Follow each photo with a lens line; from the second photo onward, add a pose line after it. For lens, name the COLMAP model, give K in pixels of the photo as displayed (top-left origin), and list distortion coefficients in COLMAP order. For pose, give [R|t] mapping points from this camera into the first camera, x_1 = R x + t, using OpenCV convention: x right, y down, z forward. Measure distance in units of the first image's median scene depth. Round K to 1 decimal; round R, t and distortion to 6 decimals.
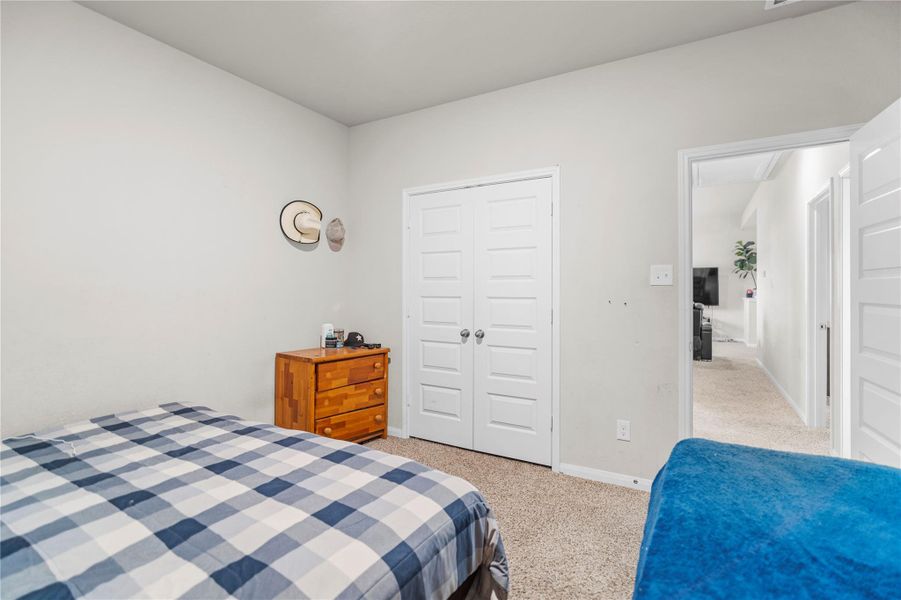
lens RADIAL K [[436.7, 0, 449.5], [0, 436.7, 287.1], [0, 0, 1]] dist [0.000332, -0.000122]
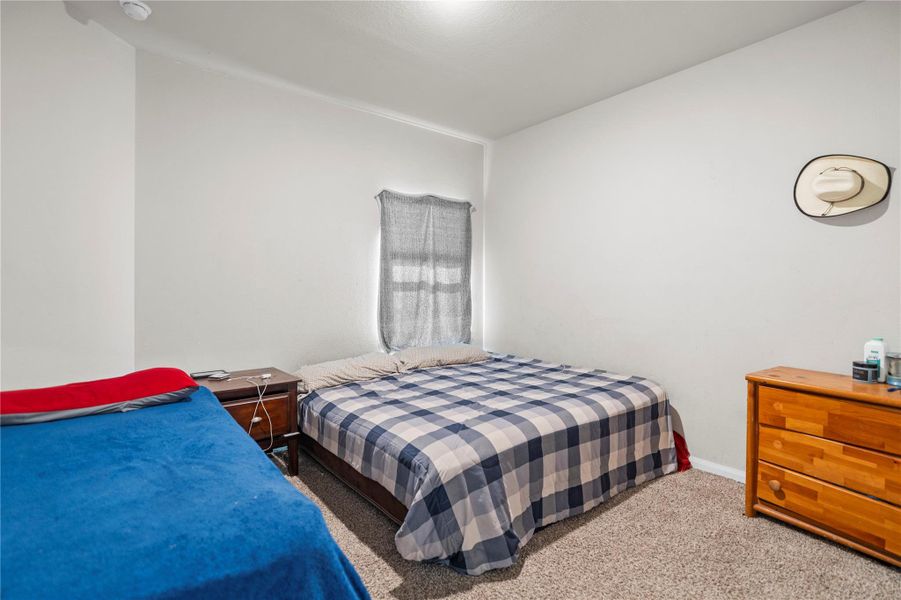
lens RADIAL K [[436.7, 0, 449.5], [0, 436.7, 287.1], [0, 0, 1]] dist [0.000332, -0.000122]
pose [[-0.362384, 0.001987, -0.932027, 0.536110], [-0.003871, 0.999986, 0.003637, 0.009861], [0.932021, 0.004926, -0.362371, 0.721480]]
